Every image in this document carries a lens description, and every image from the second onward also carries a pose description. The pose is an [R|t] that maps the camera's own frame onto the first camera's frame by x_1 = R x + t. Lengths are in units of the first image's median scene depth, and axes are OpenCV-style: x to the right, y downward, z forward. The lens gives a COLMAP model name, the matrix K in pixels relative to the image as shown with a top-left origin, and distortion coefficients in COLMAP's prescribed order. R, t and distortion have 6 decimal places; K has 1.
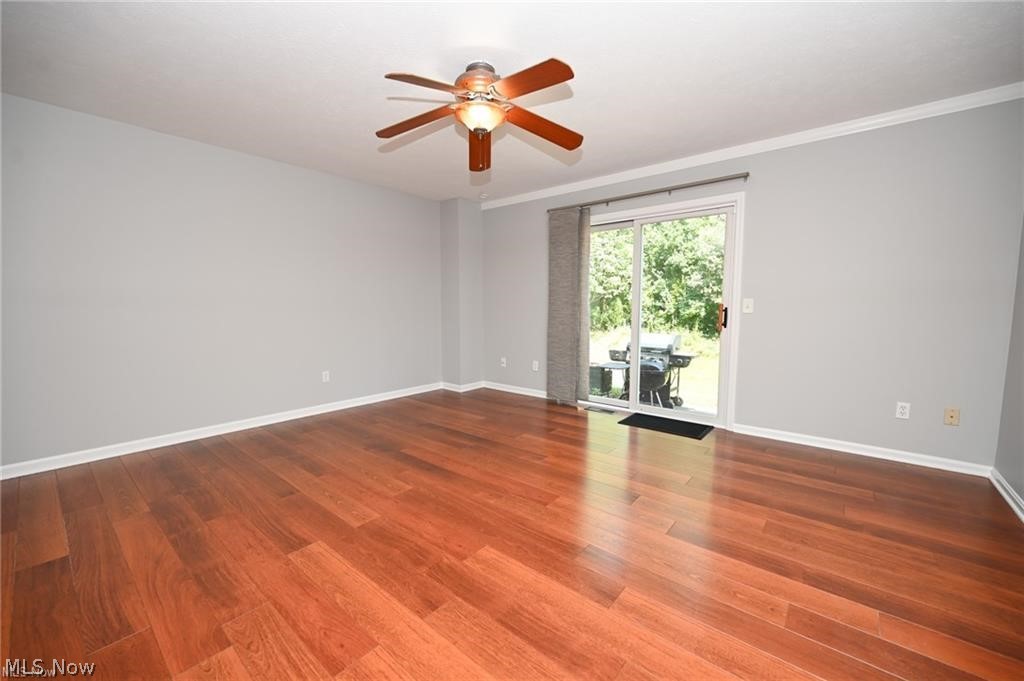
lens RADIAL K [[398.9, 0, 517.5], [0, 398.9, 345.9], [0, 0, 1]] dist [-0.002795, 0.000378]
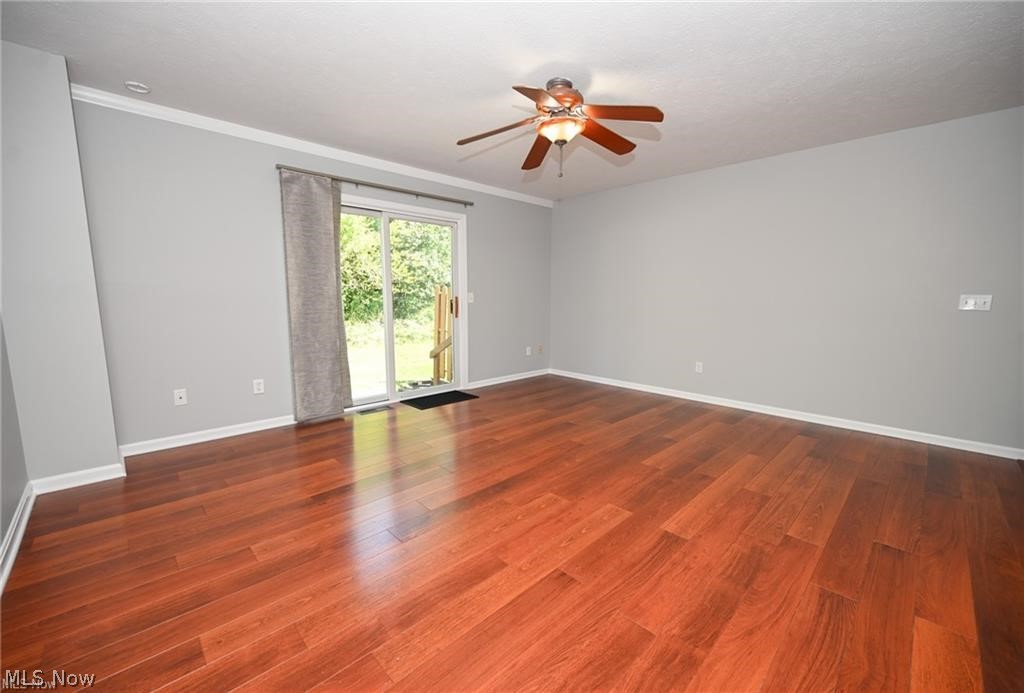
lens RADIAL K [[420.6, 0, 517.0], [0, 420.6, 344.1], [0, 0, 1]] dist [-0.005001, -0.000381]
pose [[0.099637, -0.113634, 0.988514, -1.244853], [0.097094, 0.989827, 0.103998, -0.106593], [-0.990275, 0.085616, 0.109656, 0.963888]]
